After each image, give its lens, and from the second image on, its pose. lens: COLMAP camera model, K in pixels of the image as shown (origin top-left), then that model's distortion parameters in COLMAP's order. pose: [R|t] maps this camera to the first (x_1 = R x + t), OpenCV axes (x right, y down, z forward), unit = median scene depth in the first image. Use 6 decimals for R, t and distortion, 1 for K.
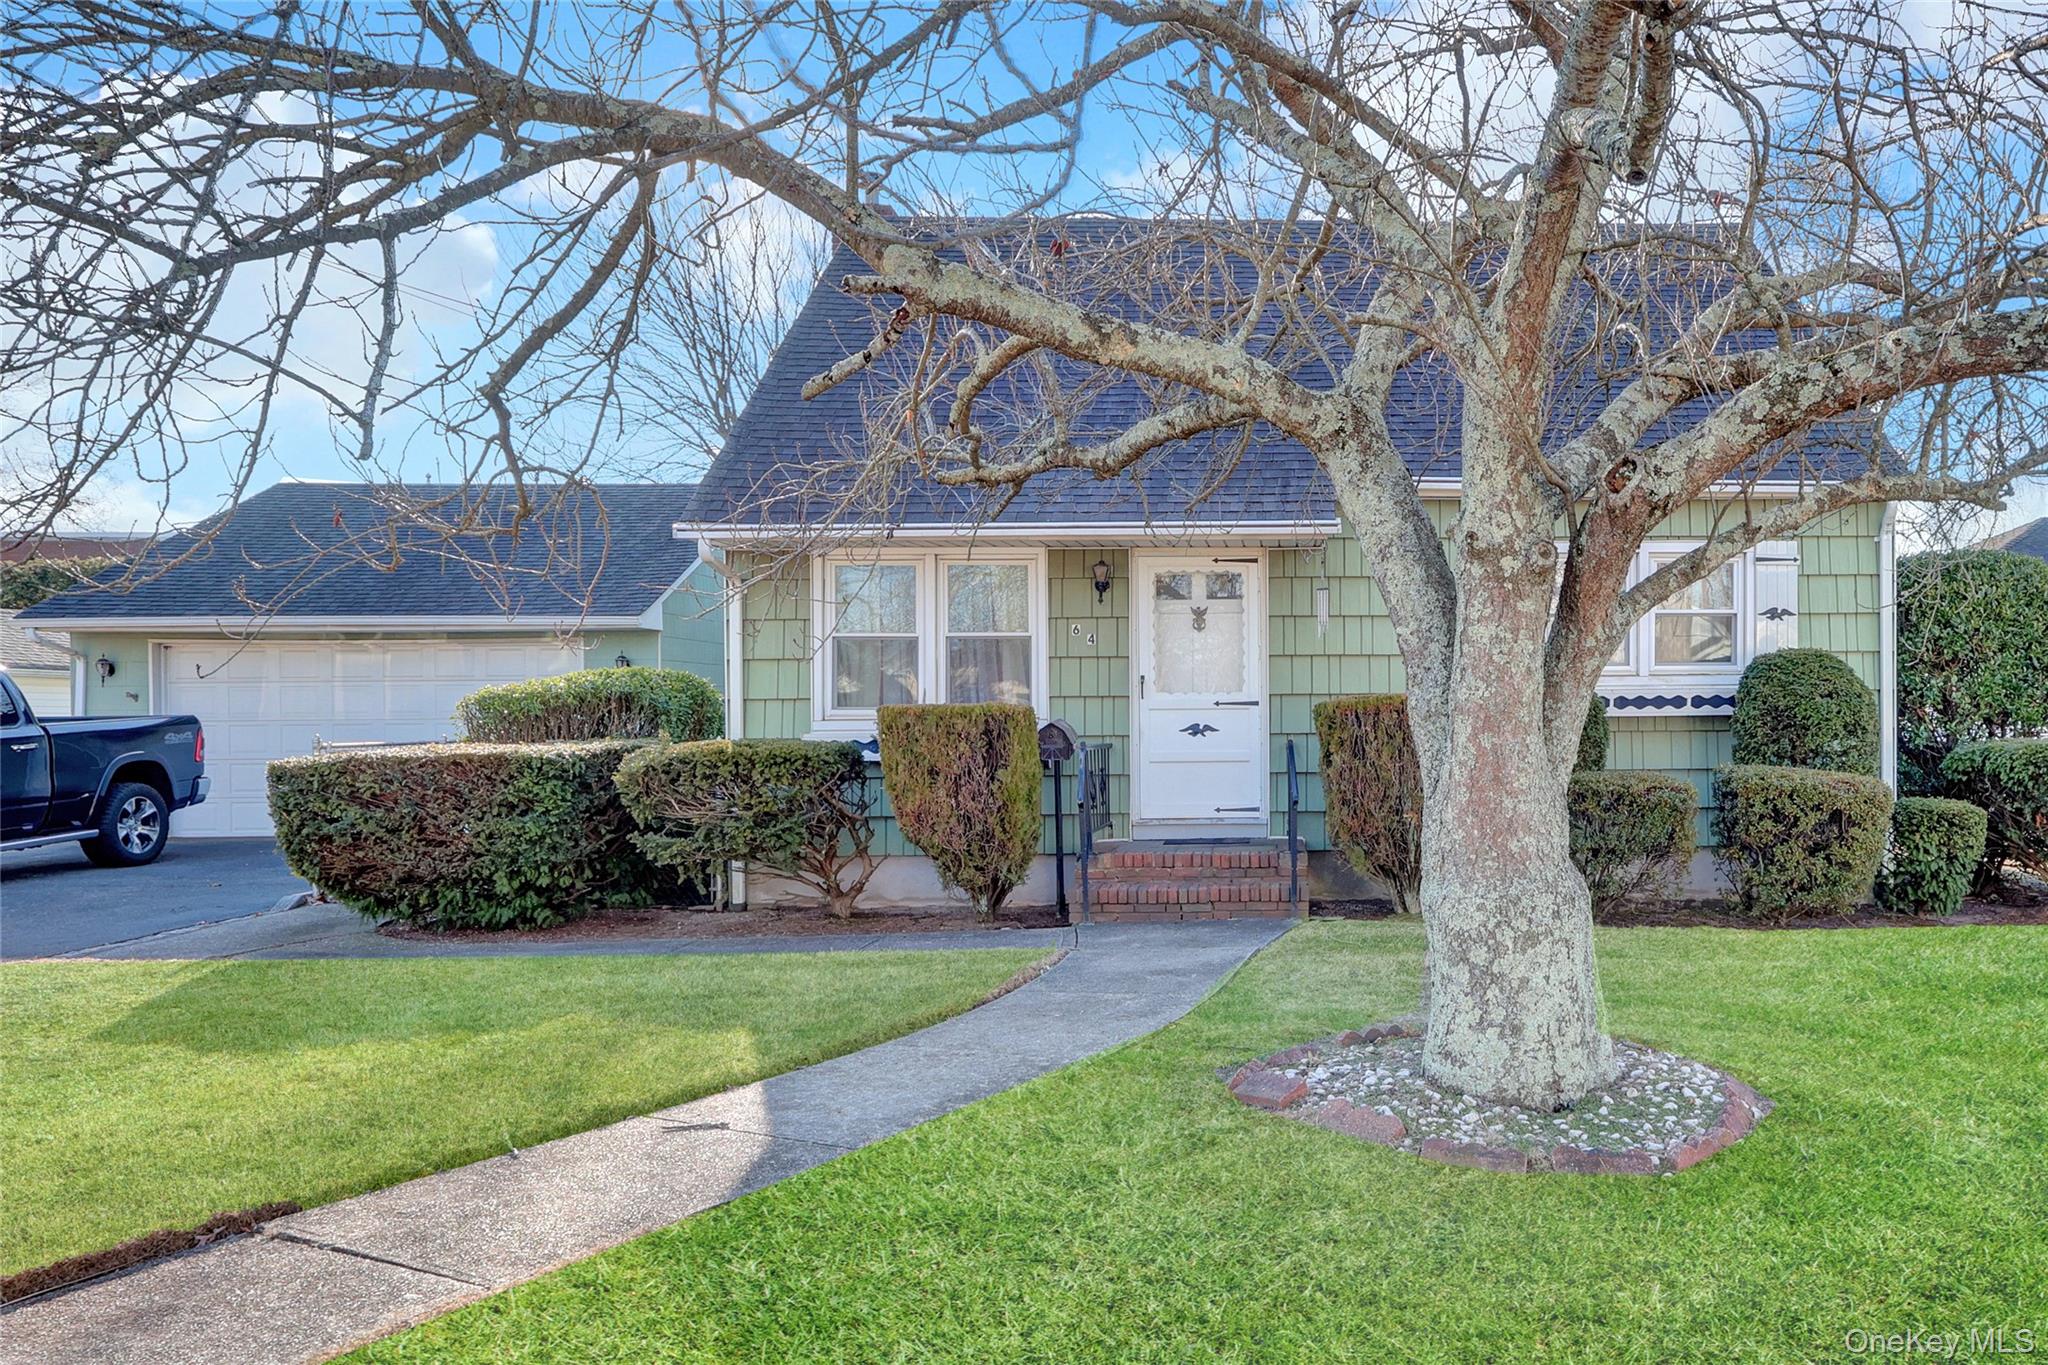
lens RADIAL K [[1504.0, 0, 1027.7], [0, 1504.0, 725.4], [0, 0, 1]] dist [-0.003679, -0.001210]
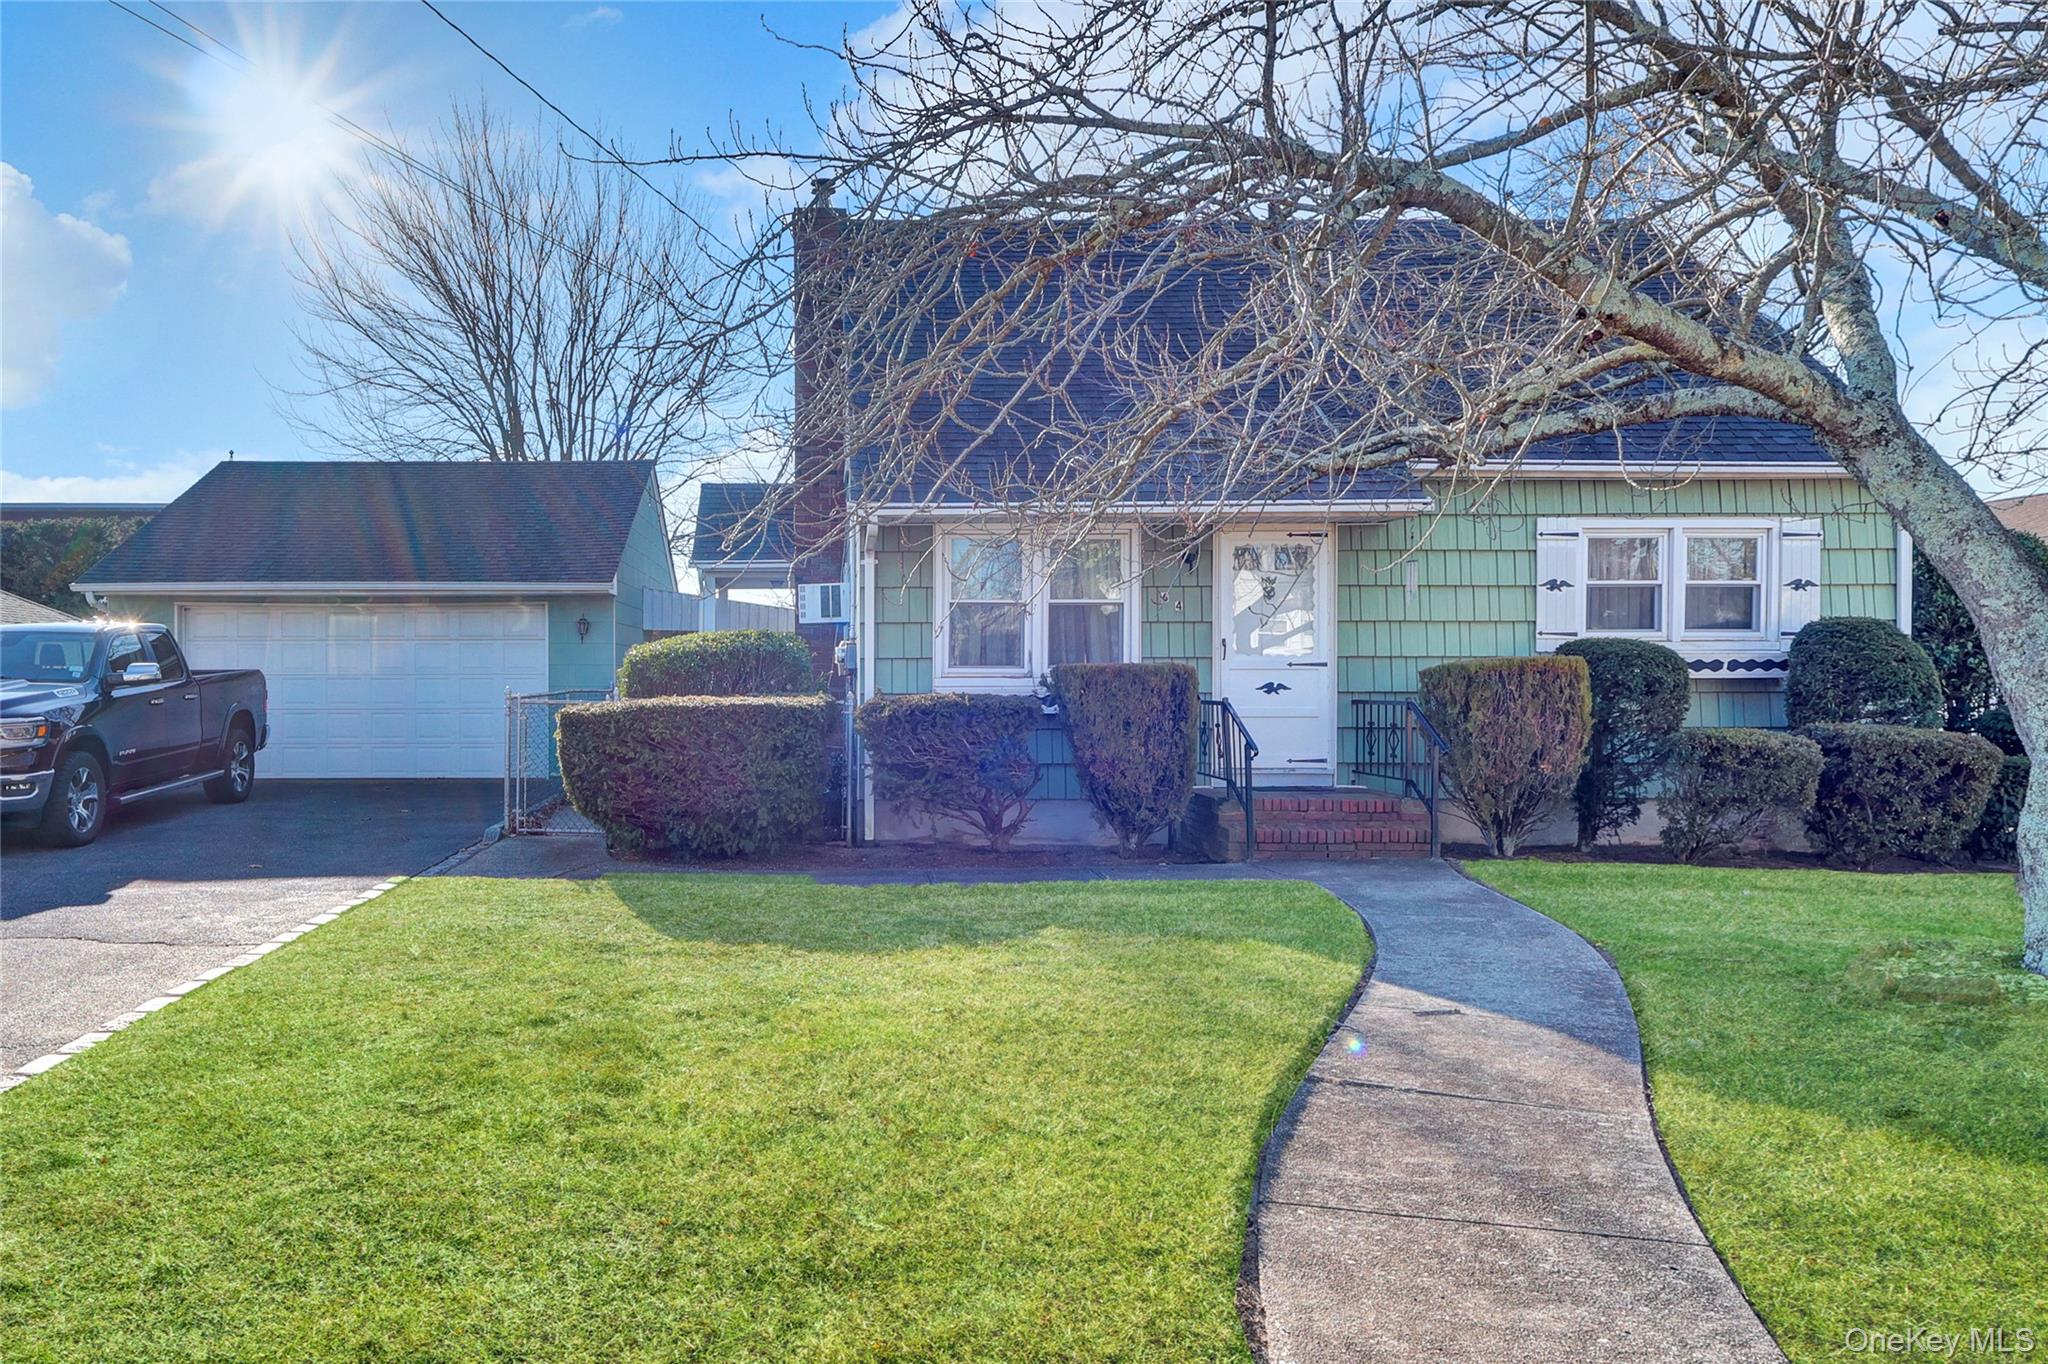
lens RADIAL K [[1385.6, 0, 867.5], [0, 1385.6, 684.7], [0, 0, 1]] dist [0.000025, 0.000670]
pose [[0.999123, 0.006534, -0.041352, -0.147902], [-0.006512, 0.999979, 0.000664, 0.001716], [0.041356, -0.000395, 0.999144, -0.030633]]
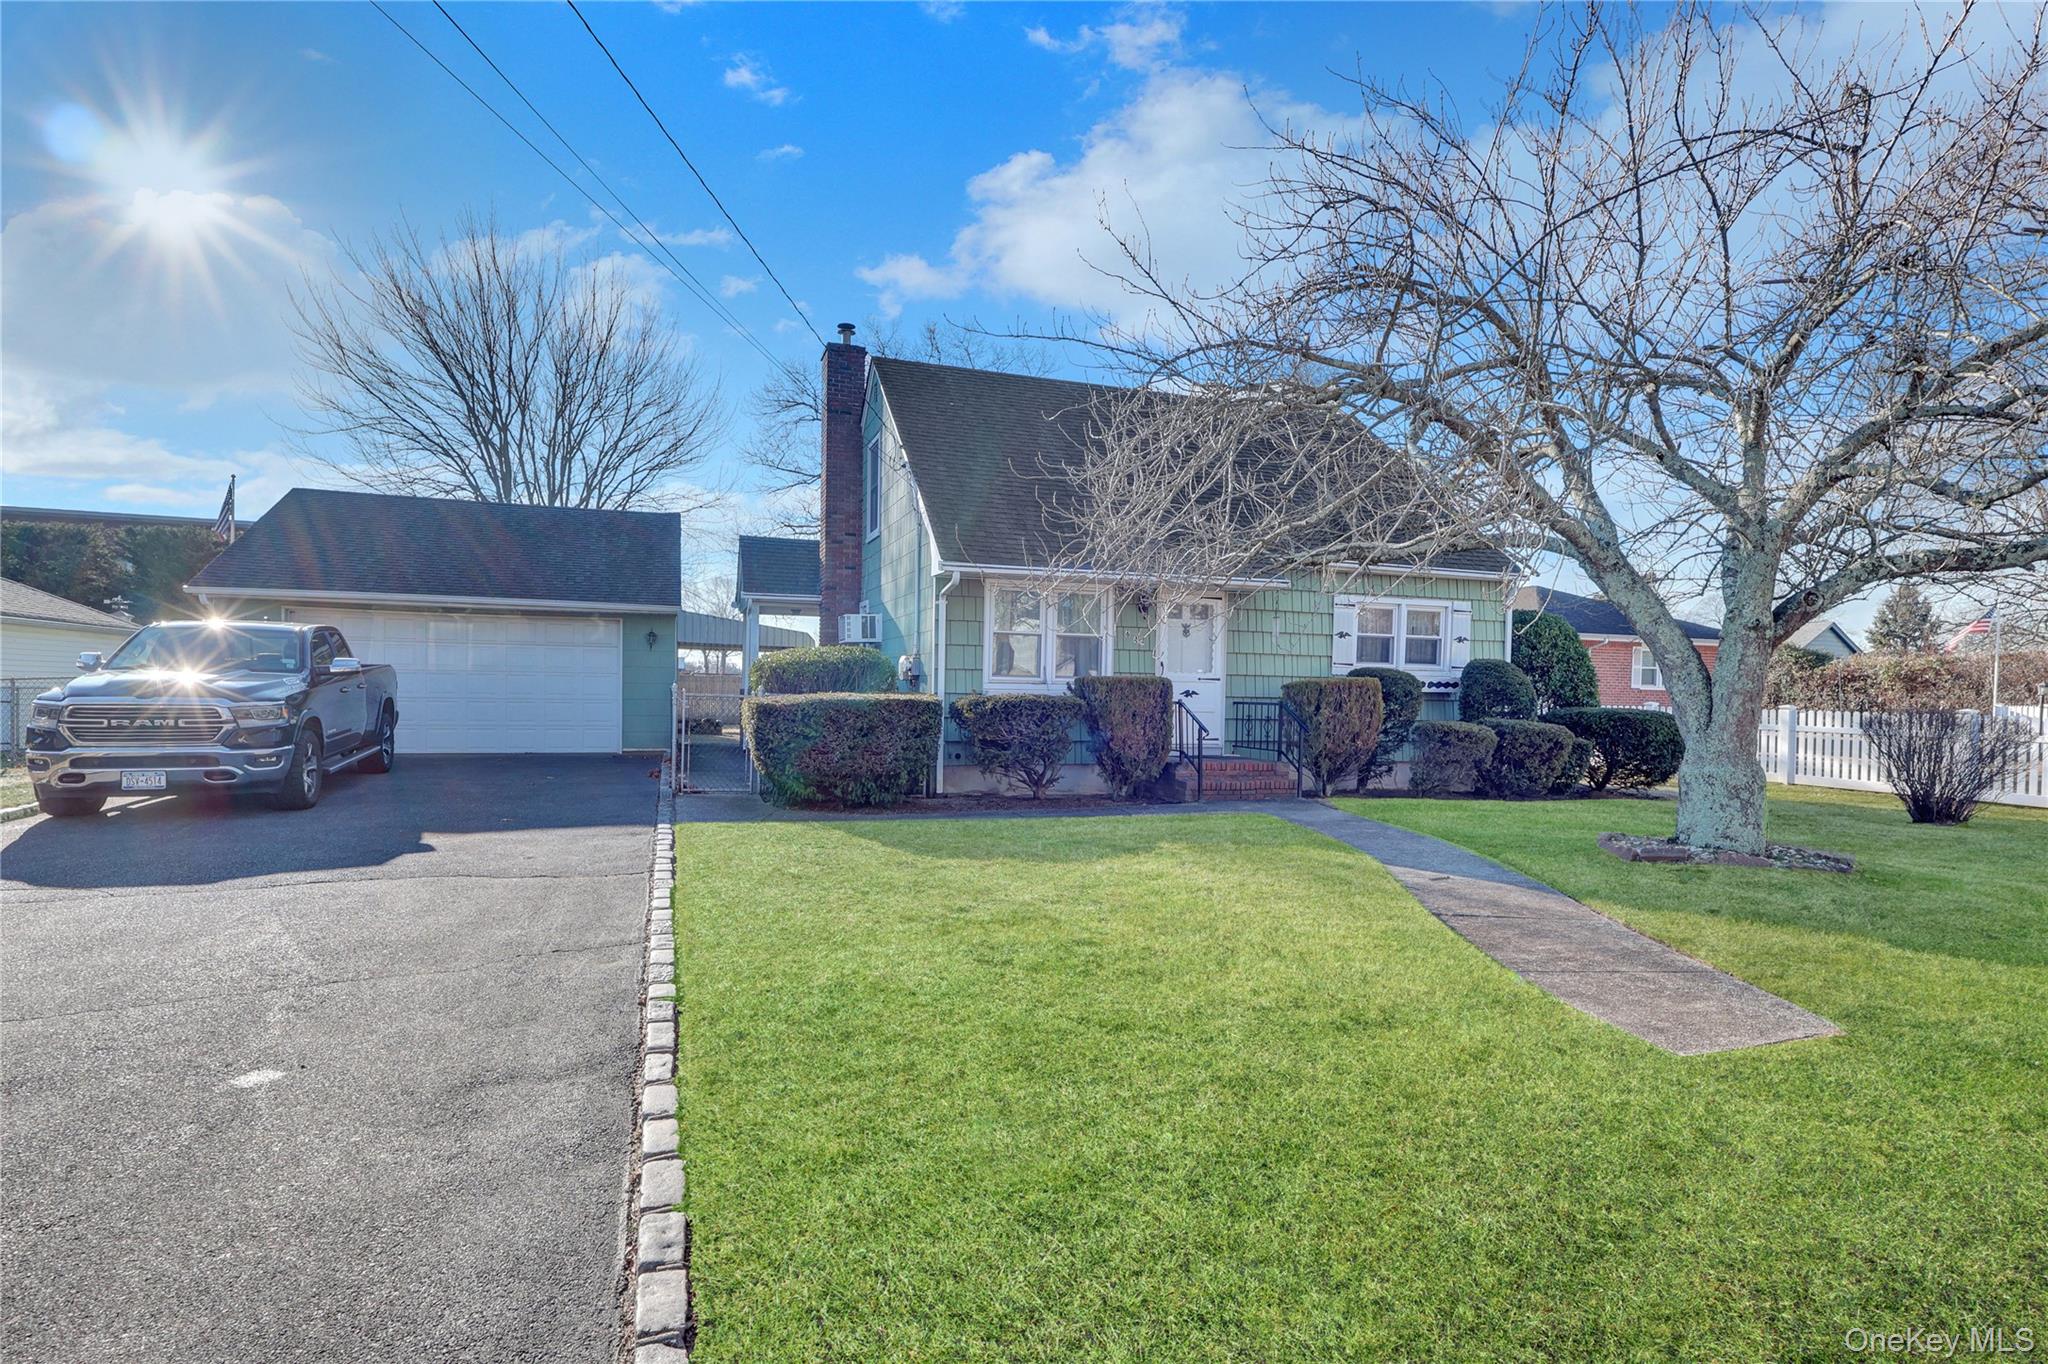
lens RADIAL K [[992.7, 0, 1026.2], [0, 992.7, 697.5], [0, 0, 1]] dist [-0.001885, 0.000006]
pose [[0.959425, 0.021850, 0.281114, -0.411559], [-0.024331, 0.999690, 0.005339, 0.006196], [-0.280911, -0.011962, 0.959659, -0.058858]]
